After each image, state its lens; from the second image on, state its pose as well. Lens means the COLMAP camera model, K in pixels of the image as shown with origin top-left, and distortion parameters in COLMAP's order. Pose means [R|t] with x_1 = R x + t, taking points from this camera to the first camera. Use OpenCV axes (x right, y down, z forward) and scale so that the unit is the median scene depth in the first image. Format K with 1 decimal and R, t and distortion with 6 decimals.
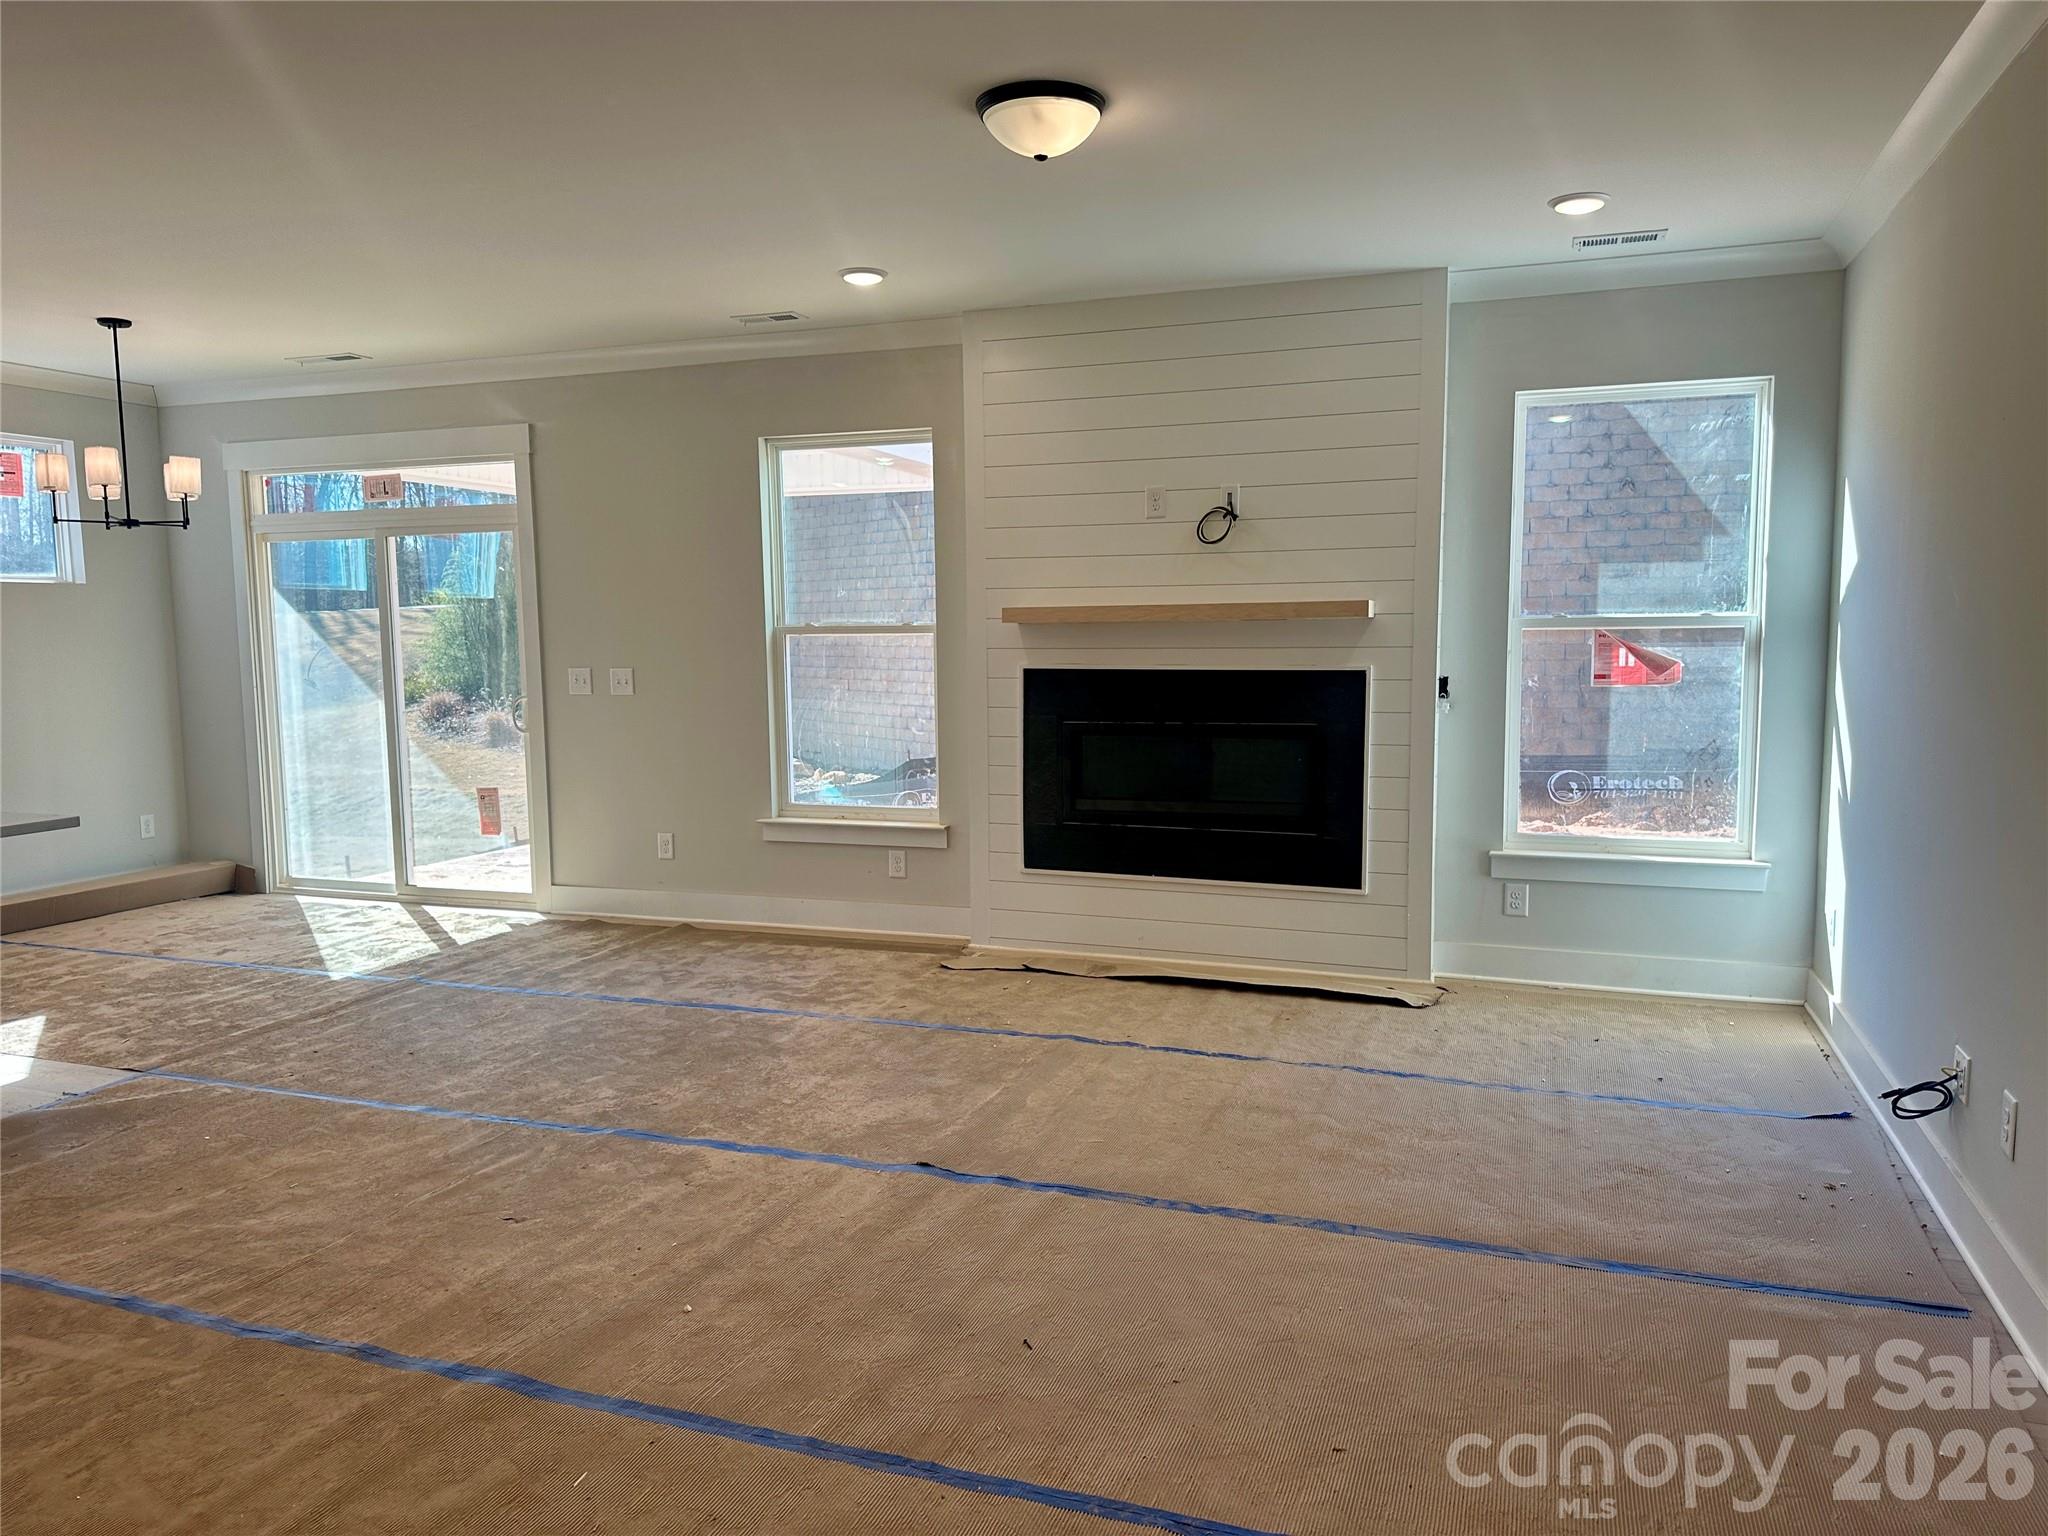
lens RADIAL K [[1422.5, 0, 1030.6], [0, 1422.5, 781.3], [0, 0, 1]] dist [0.115358, -0.166213]
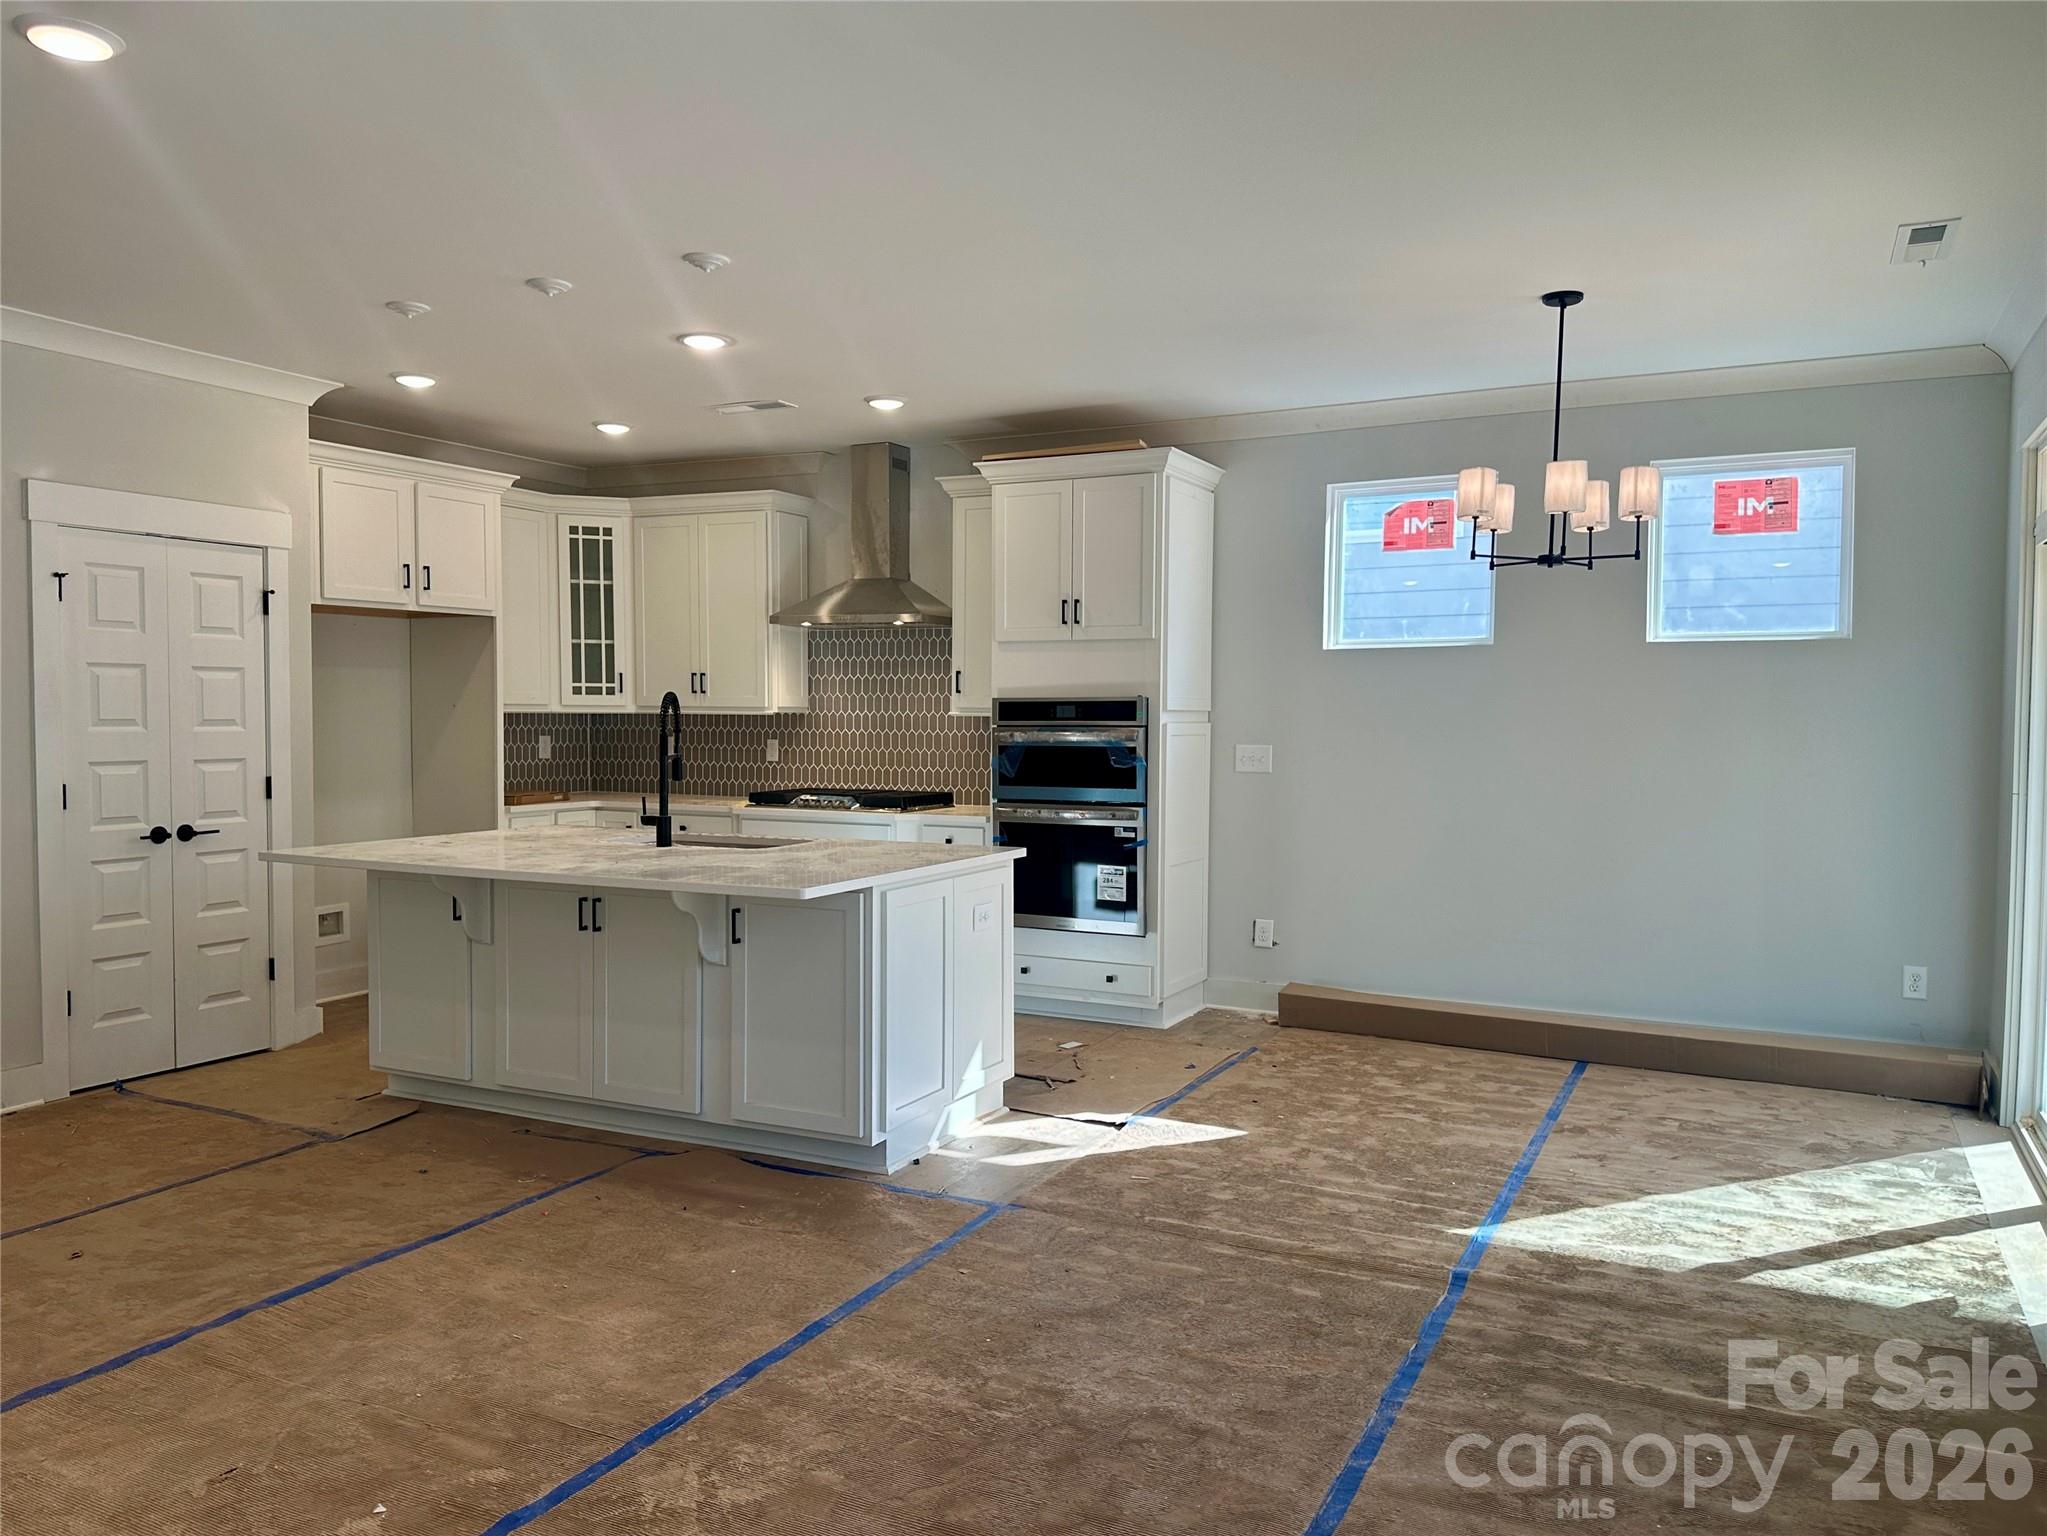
lens RADIAL K [[1485.6, 0, 1041.2], [0, 1485.6, 783.0], [0, 0, 1]] dist [0.120747, -0.214825]
pose [[-0.113926, 0.056148, -0.991901, 0.199573], [-0.111150, 0.991413, 0.068887, -0.087517], [0.987252, 0.118098, -0.106707, 0.841518]]
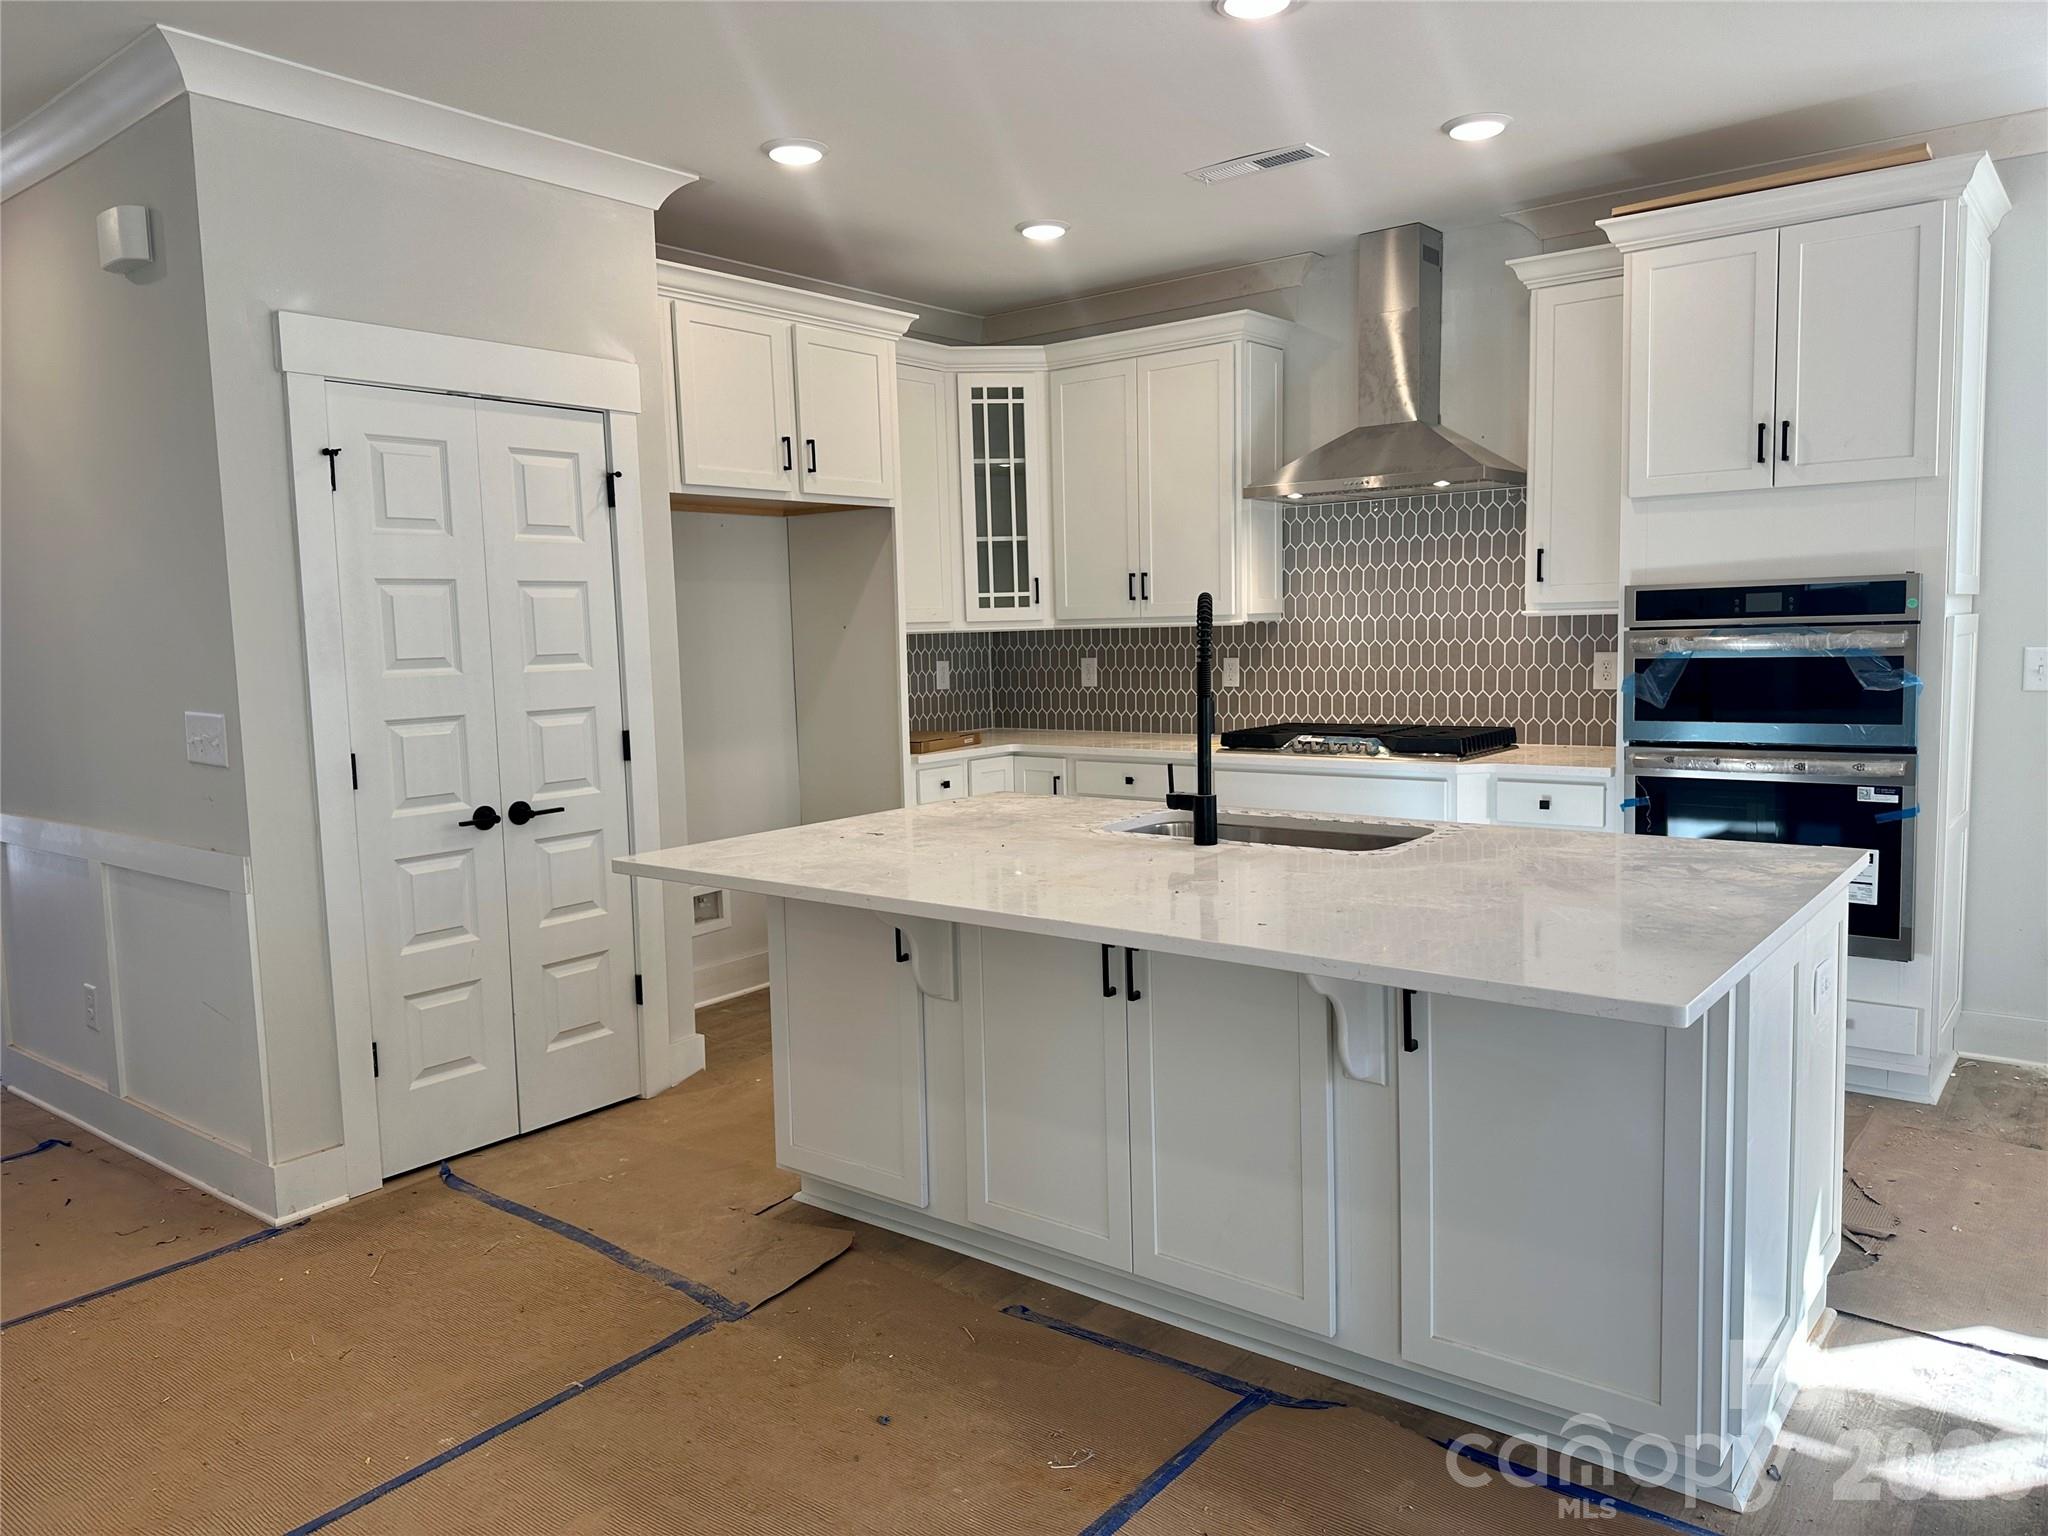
lens RADIAL K [[1430.5, 0, 1037.0], [0, 1430.5, 770.8], [0, 0, 1]] dist [0.128075, -0.175298]
pose [[-0.309090, 0.114854, -0.944072, -0.130074], [-0.073227, 0.986860, 0.144034, -0.062470], [0.948209, 0.113652, -0.296618, 0.630126]]
